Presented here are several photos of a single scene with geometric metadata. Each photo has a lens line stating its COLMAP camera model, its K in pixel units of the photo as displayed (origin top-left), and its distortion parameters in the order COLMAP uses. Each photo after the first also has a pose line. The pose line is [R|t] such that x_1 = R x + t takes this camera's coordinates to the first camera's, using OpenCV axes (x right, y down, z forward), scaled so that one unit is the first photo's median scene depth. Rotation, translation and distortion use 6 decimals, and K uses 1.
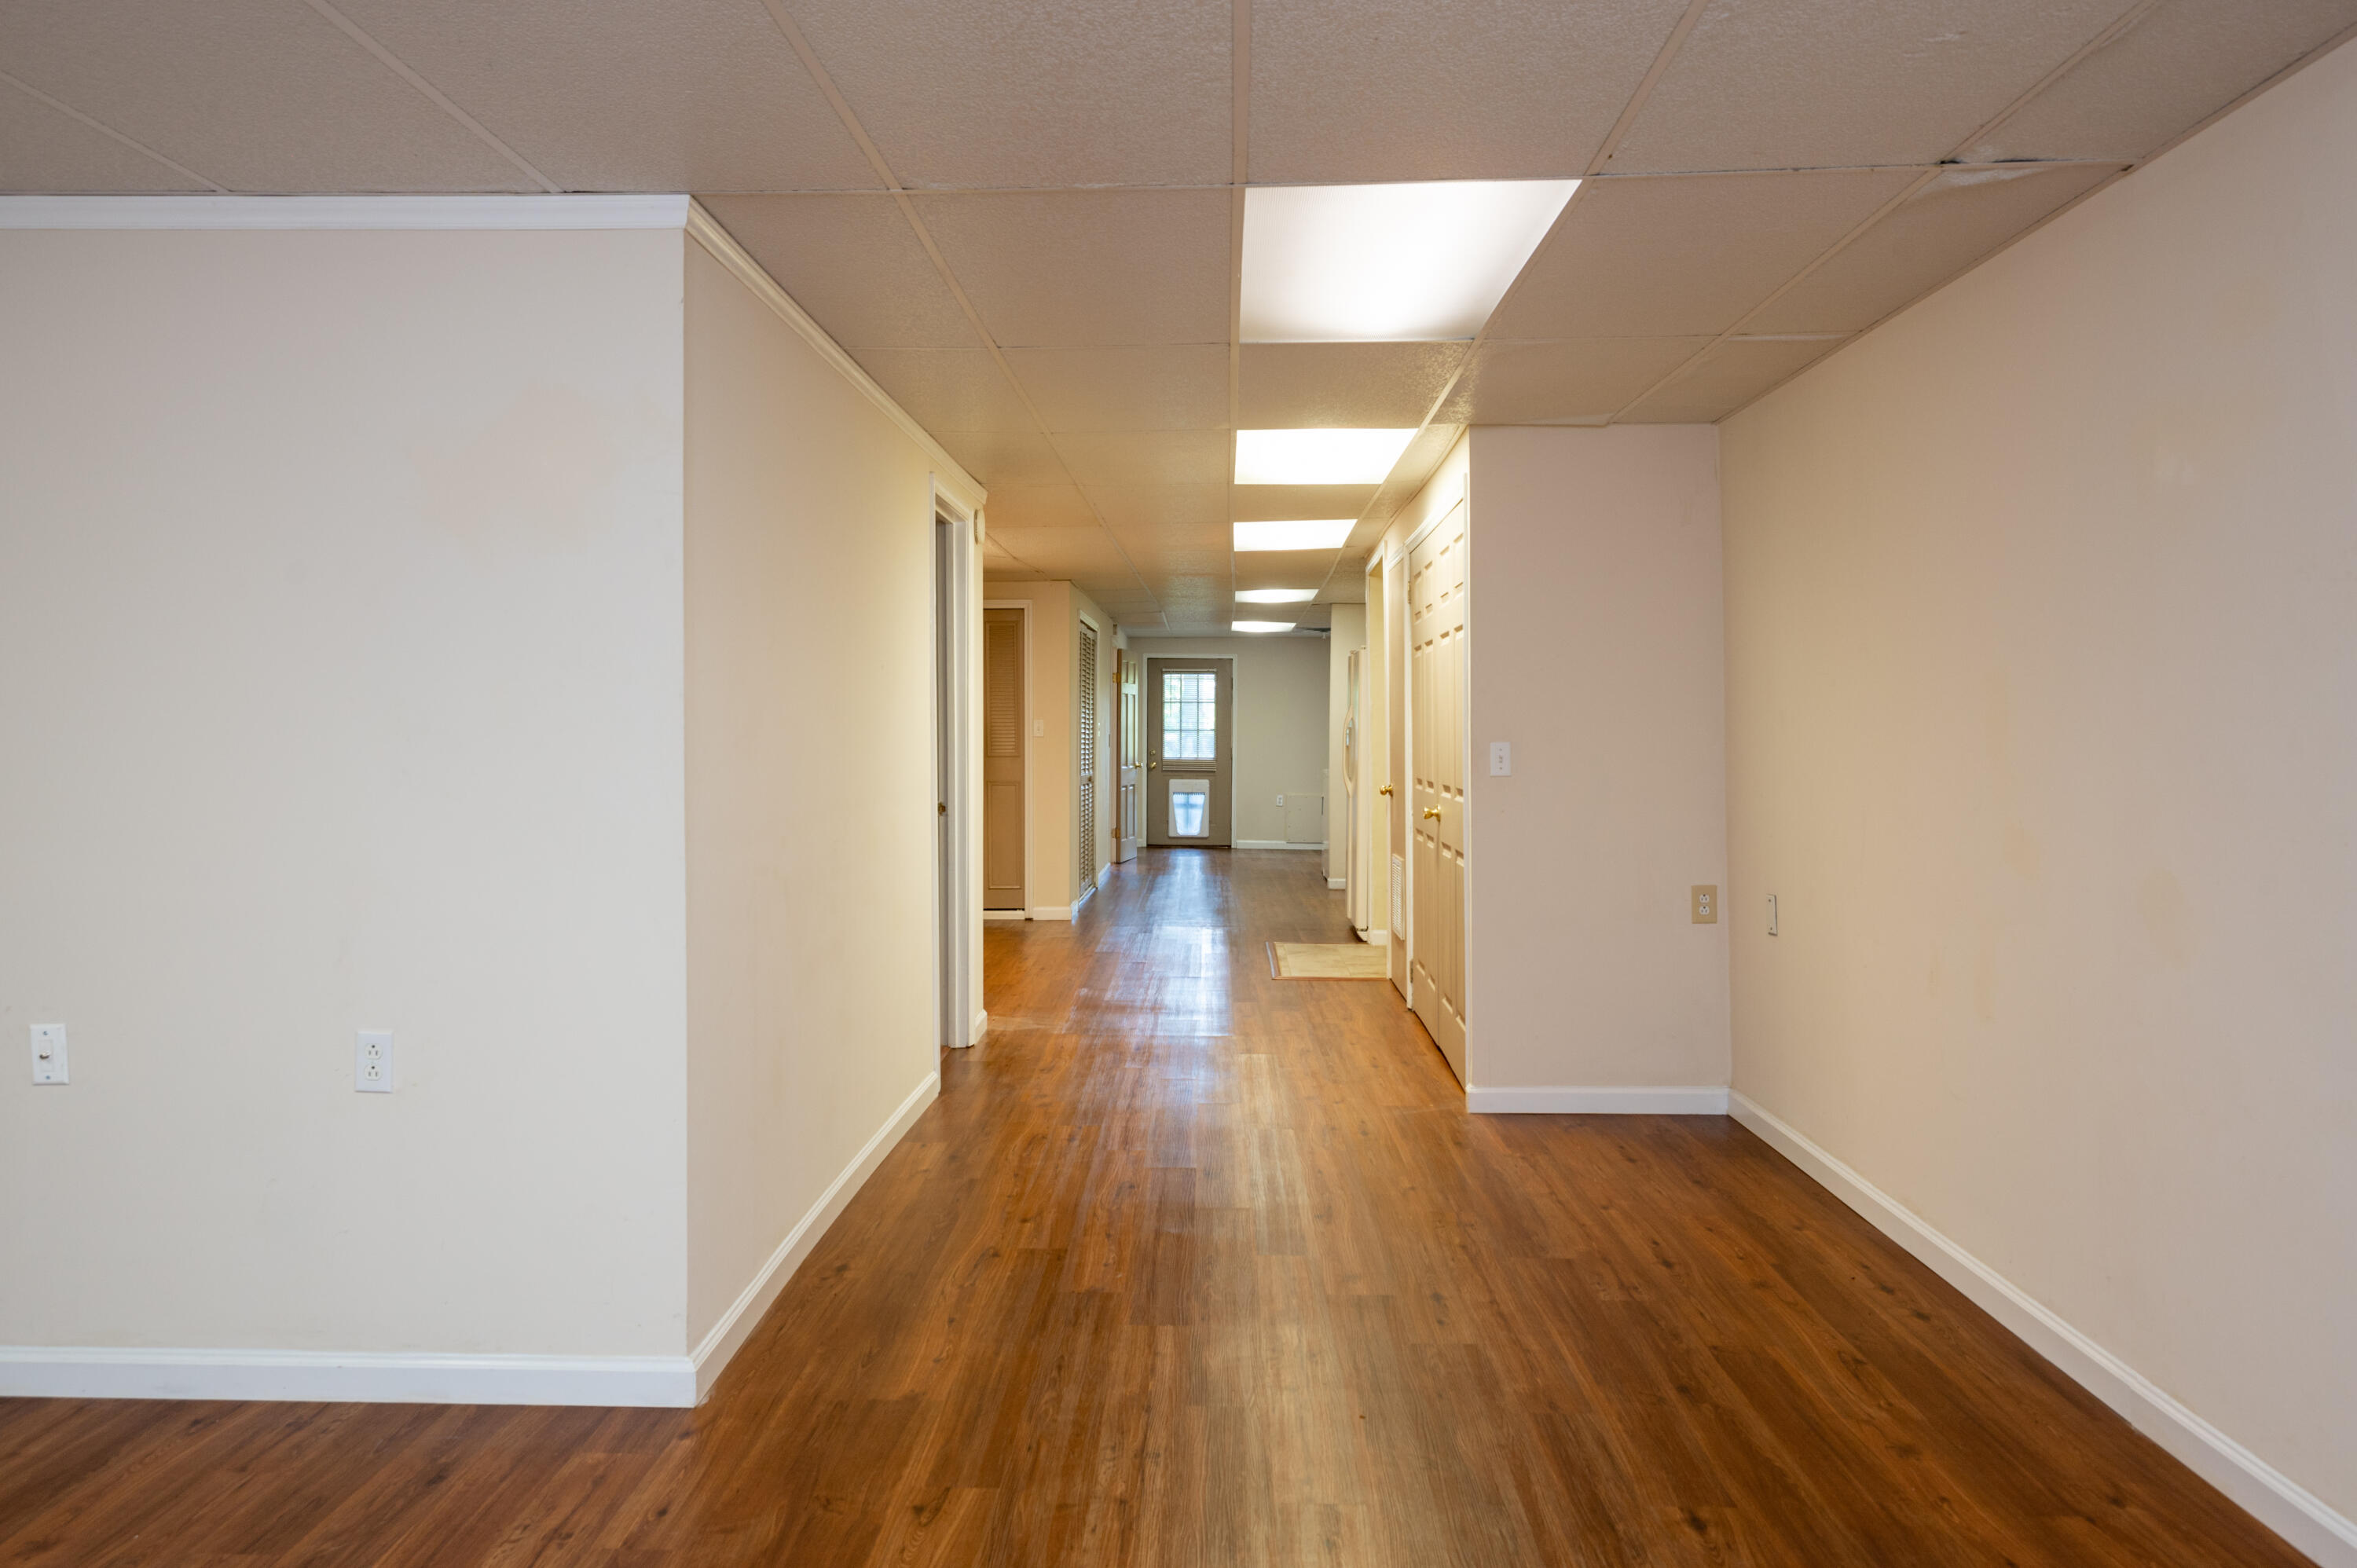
lens RADIAL K [[1617.4, 0, 1187.4], [0, 1617.4, 776.3], [0, 0, 1]] dist [0.000895, -0.006844]
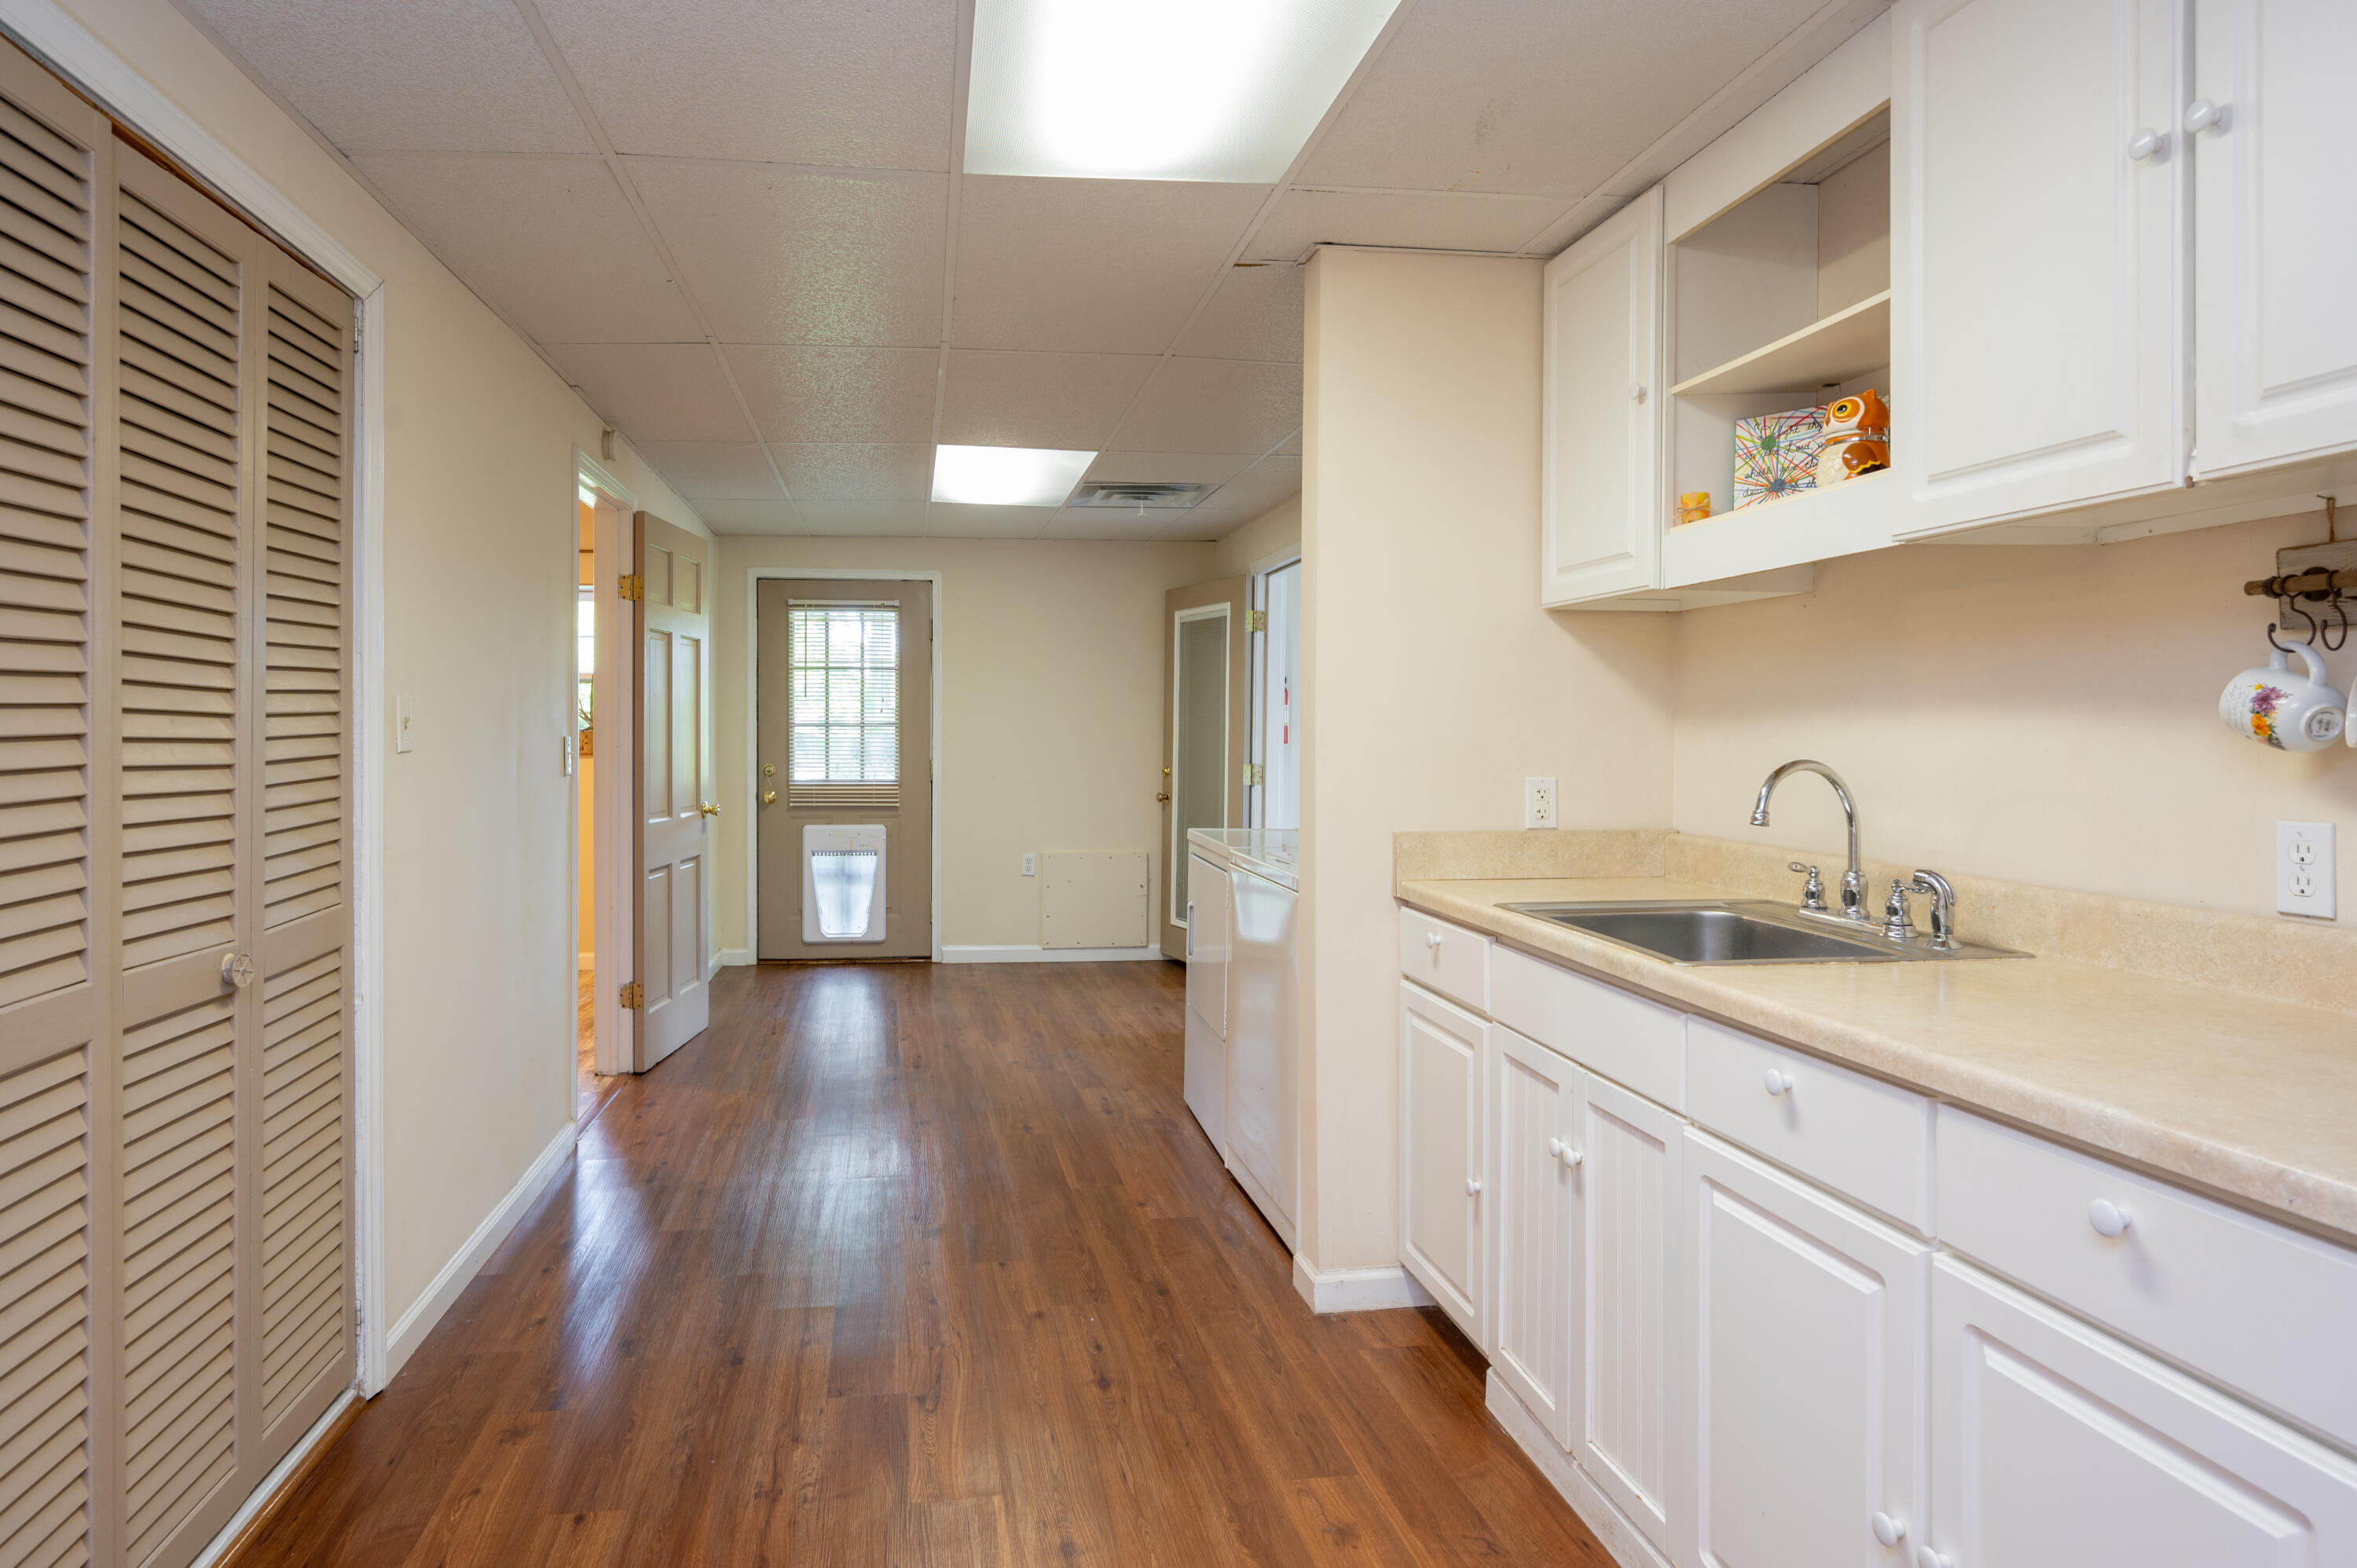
lens RADIAL K [[1383.7, 0, 1125.8], [0, 1383.7, 740.0], [0, 0, 1]] dist [0.001849, 0.001585]
pose [[0.984674, -0.006319, 0.174291, 0.013376], [0.009597, 0.999792, -0.017969, -0.017238], [-0.174141, 0.019367, 0.984530, 0.635027]]
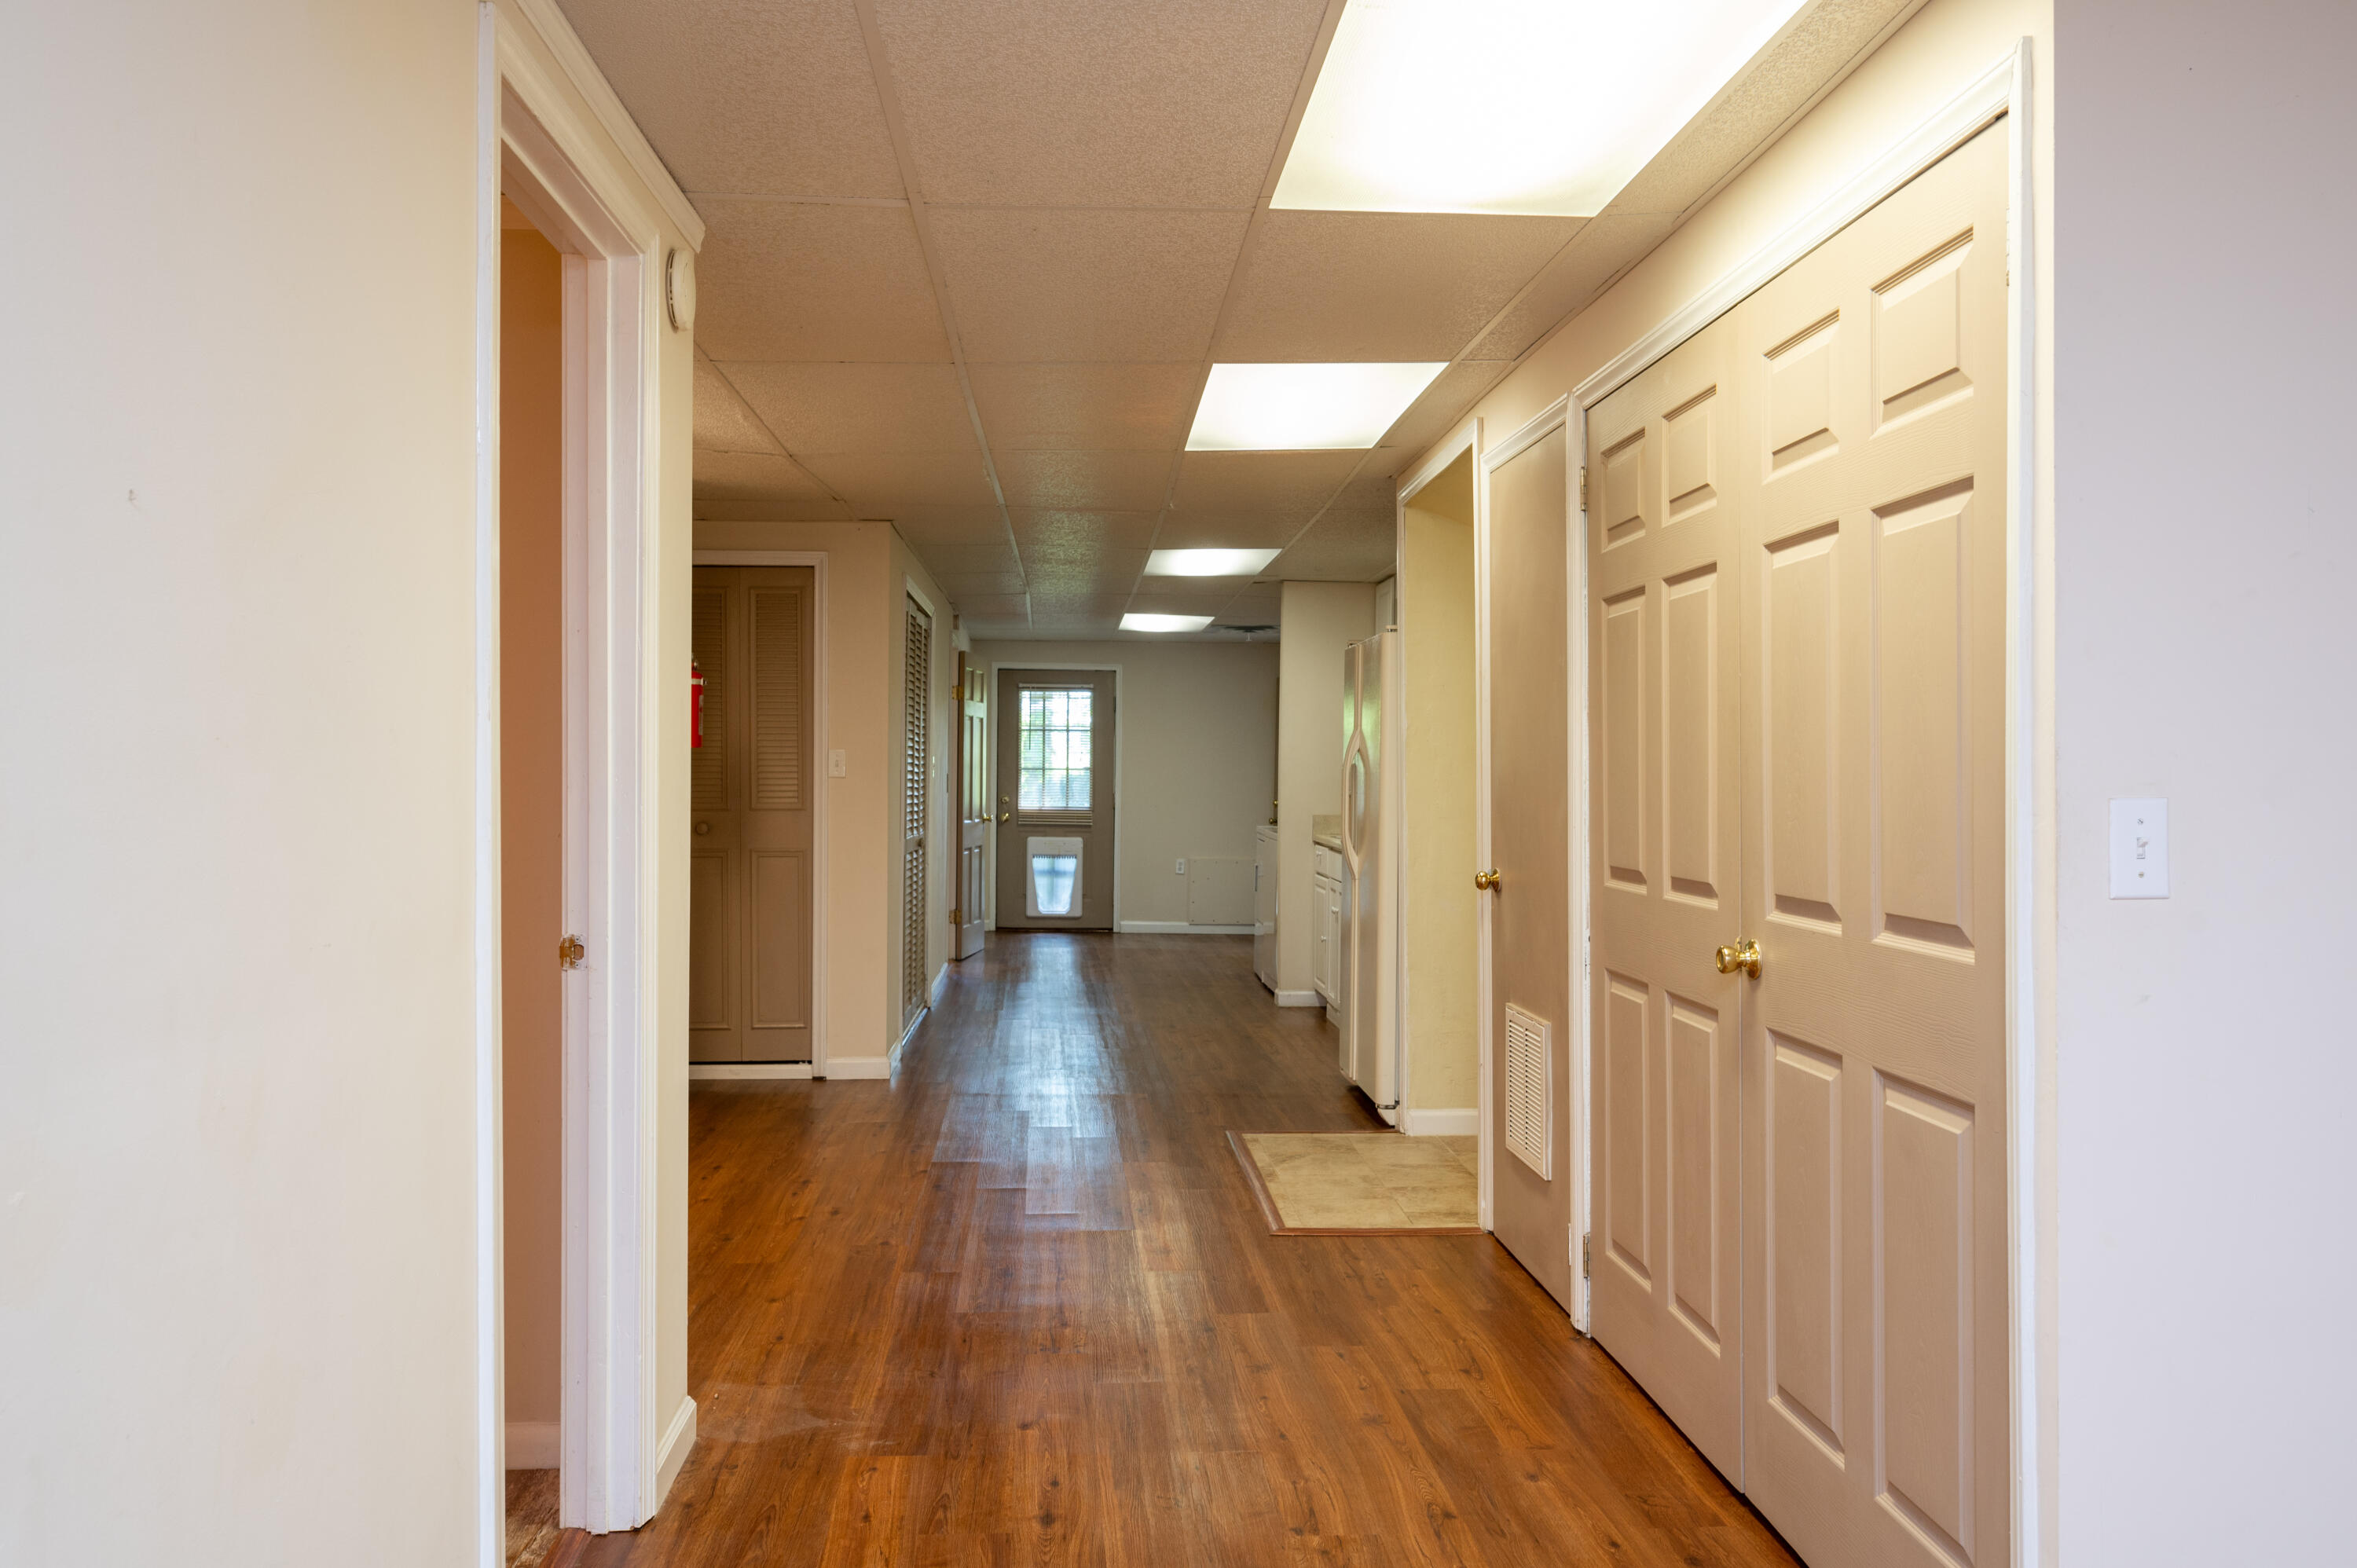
lens RADIAL K [[1787.2, 0, 1154.6], [0, 1787.2, 775.8], [0, 0, 1]] dist [-0.002460, -0.000578]
pose [[0.997177, 0.003517, 0.075008, -0.016259], [-0.001608, 0.999674, -0.025499, -0.005674], [-0.075073, 0.025306, 0.996857, 0.223545]]
